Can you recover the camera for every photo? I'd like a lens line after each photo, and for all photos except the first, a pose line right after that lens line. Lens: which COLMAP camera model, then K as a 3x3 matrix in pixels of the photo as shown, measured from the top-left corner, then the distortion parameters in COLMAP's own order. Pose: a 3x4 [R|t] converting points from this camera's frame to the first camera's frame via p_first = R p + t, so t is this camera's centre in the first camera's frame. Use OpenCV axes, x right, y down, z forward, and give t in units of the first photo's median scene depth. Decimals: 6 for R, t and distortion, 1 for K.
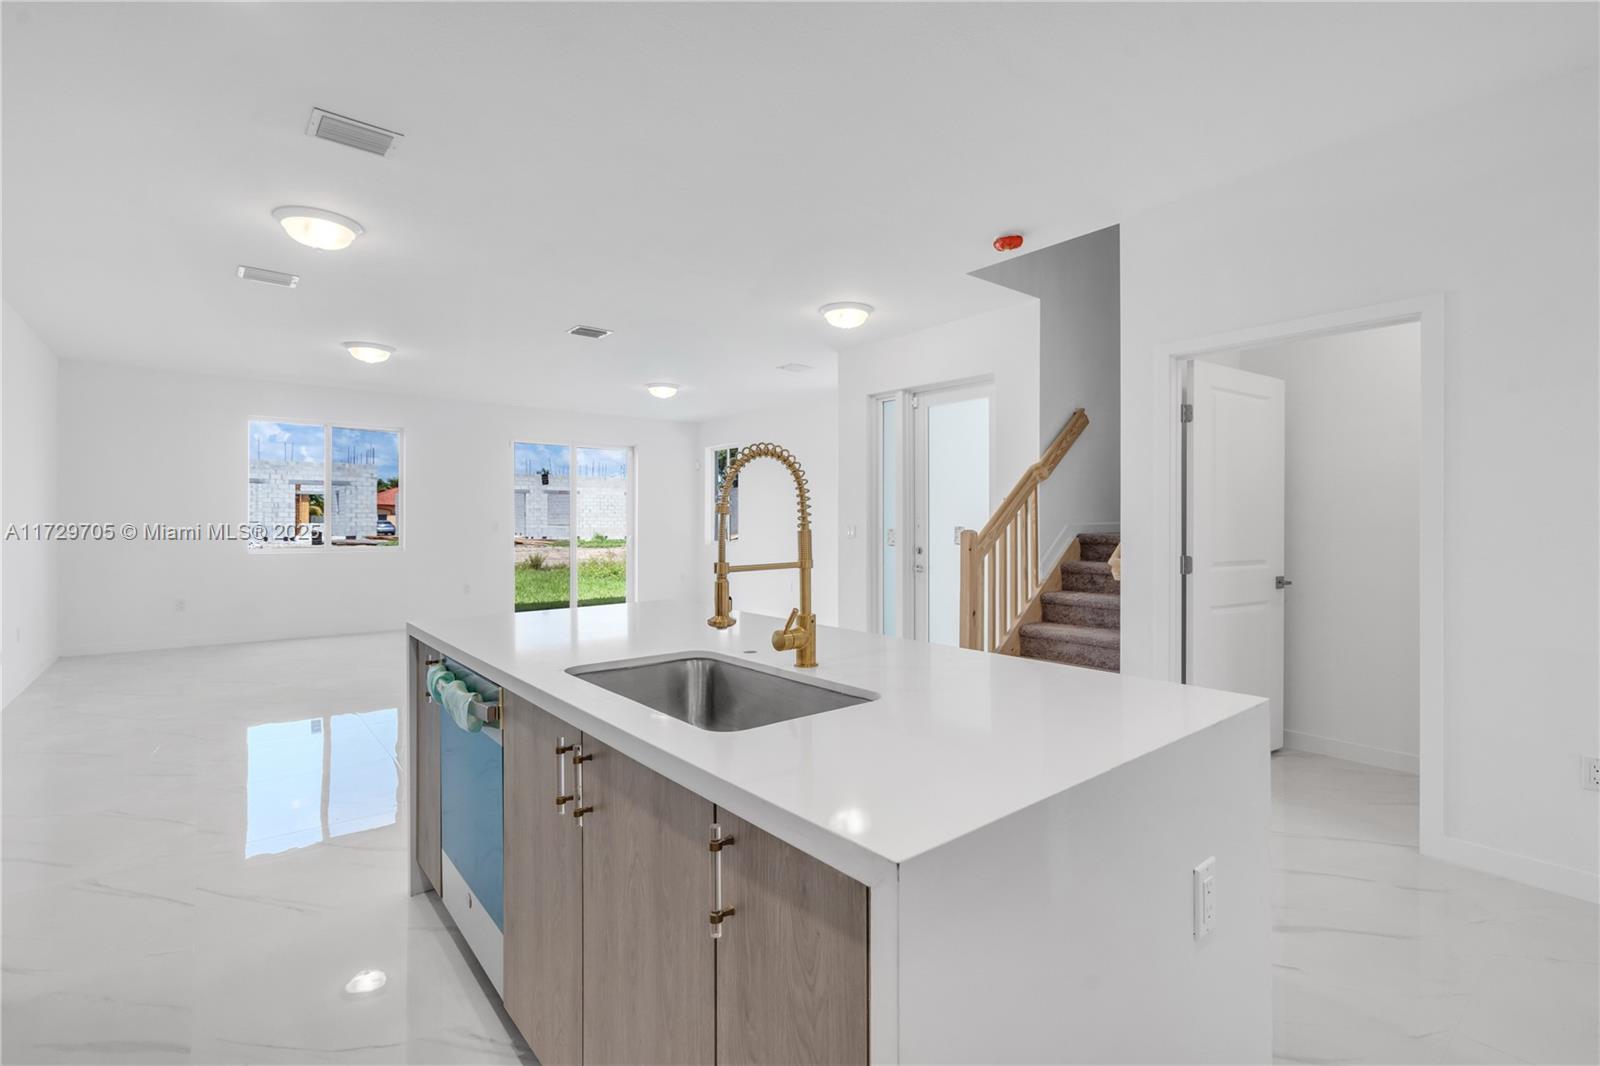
lens RADIAL K [[743.7, 0, 803.8], [0, 743.7, 523.3], [0, 0, 1]] dist [-0.000226, 0.000214]
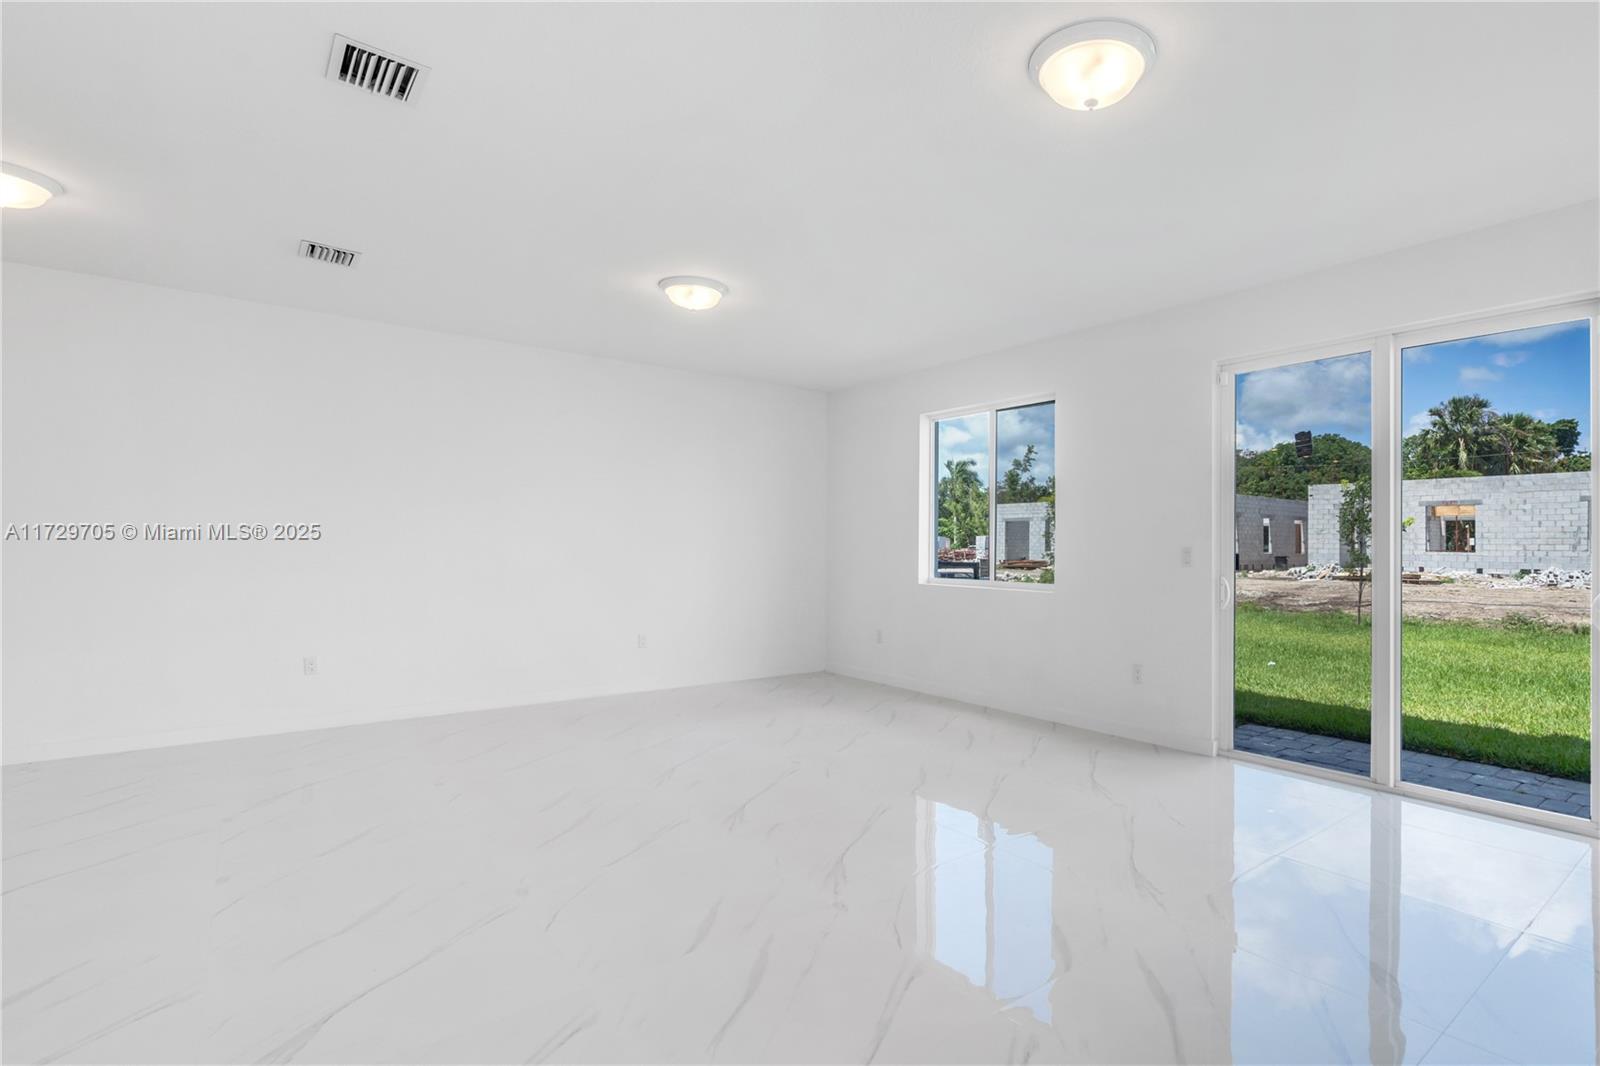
lens RADIAL K [[765.5, 0, 921.4], [0, 765.5, 538.9], [0, 0, 1]] dist [-0.001852, -0.000067]
pose [[0.015576, -0.009082, -0.999837, 0.068302], [-0.009941, 0.999908, -0.009238, -0.000230], [0.999829, 0.010083, 0.015484, 0.689325]]
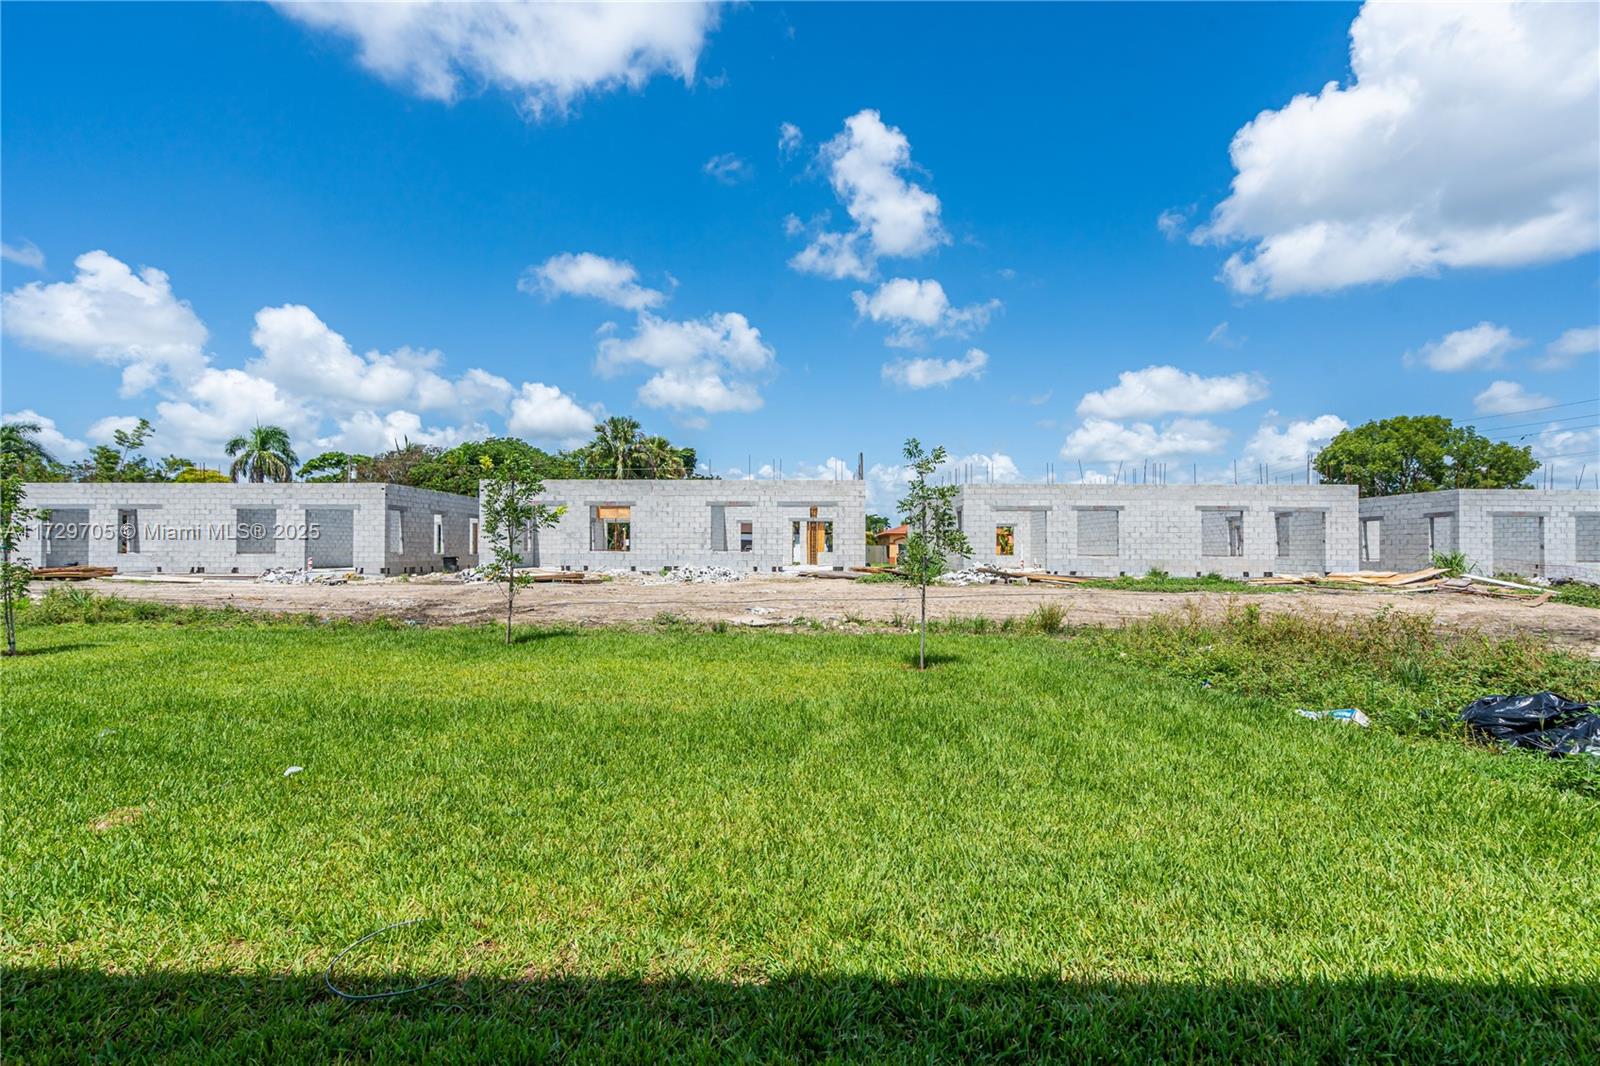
lens RADIAL K [[735.3, 0, 780.9], [0, 735.3, 534.5], [0, 0, 1]] dist [0.000616, 0.000197]
pose [[0.748585, -0.012677, -0.662918, -0.306763], [-0.004943, 0.999683, -0.024699, 0.004931], [0.663020, 0.021767, 0.748285, 0.966283]]
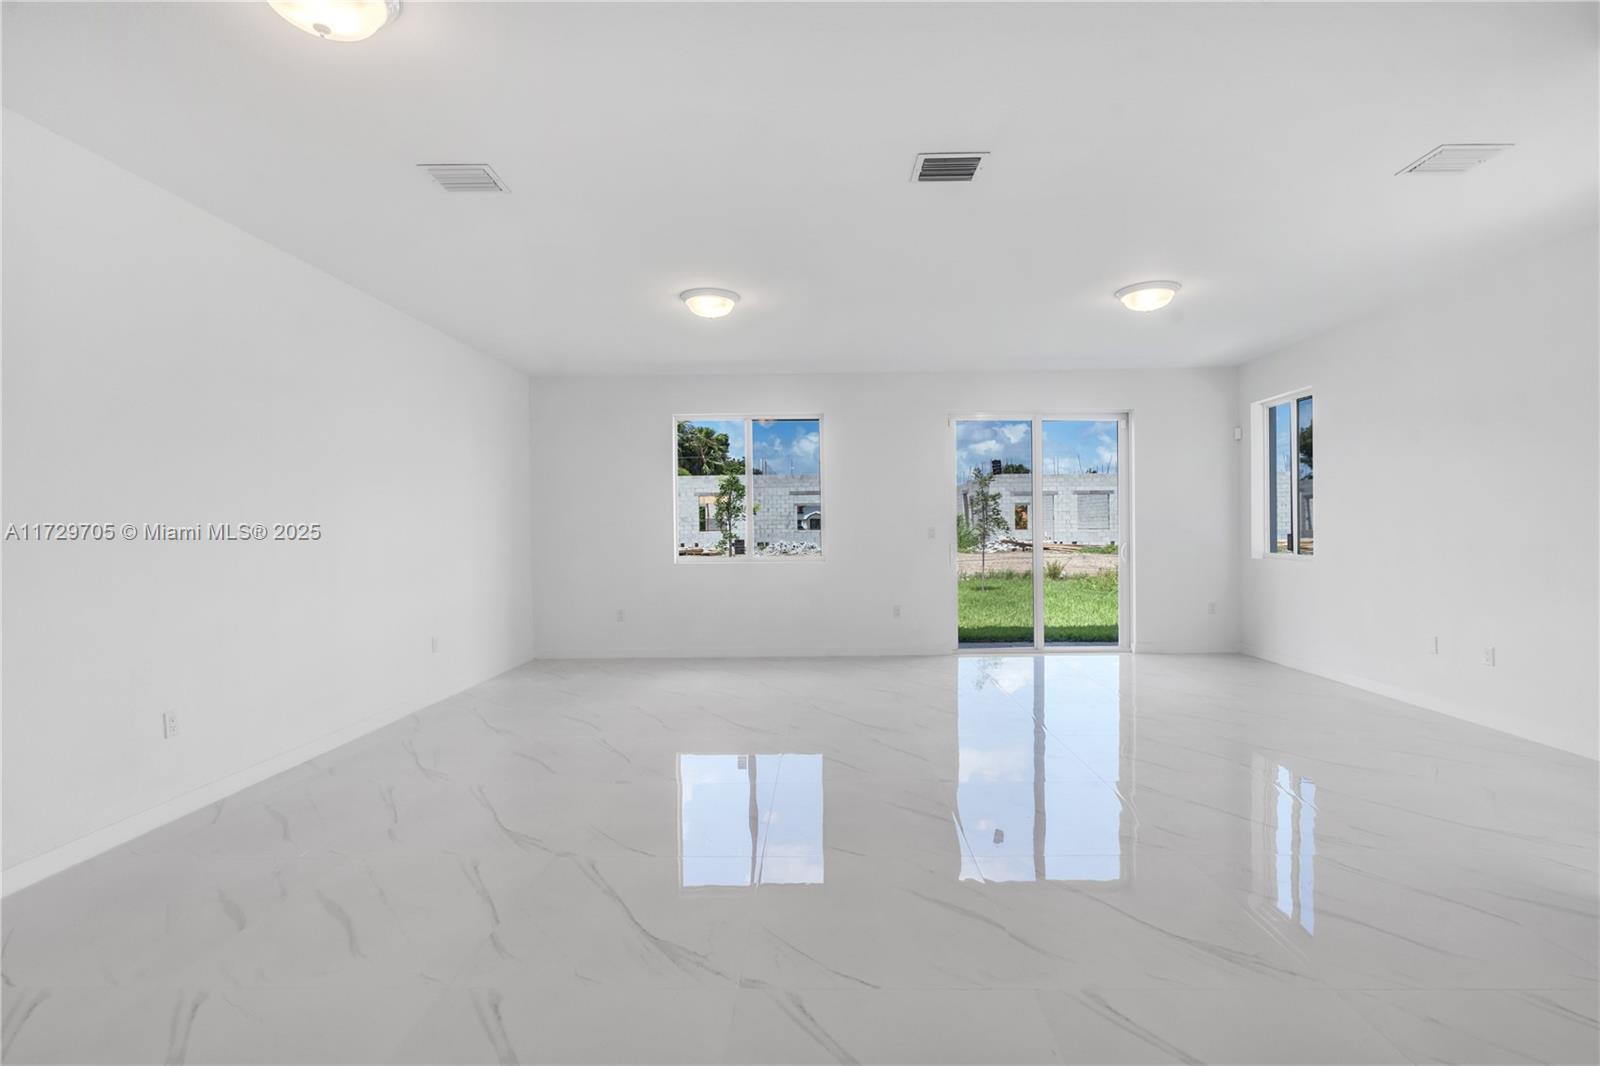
lens RADIAL K [[743.7, 0, 803.8], [0, 743.7, 523.3], [0, 0, 1]] dist [-0.000226, 0.000214]
pose [[0.759314, -0.013514, -0.650584, -0.012318], [0.010176, 0.999909, -0.008893, 0.001064], [0.650645, 0.000132, 0.759382, 0.276250]]
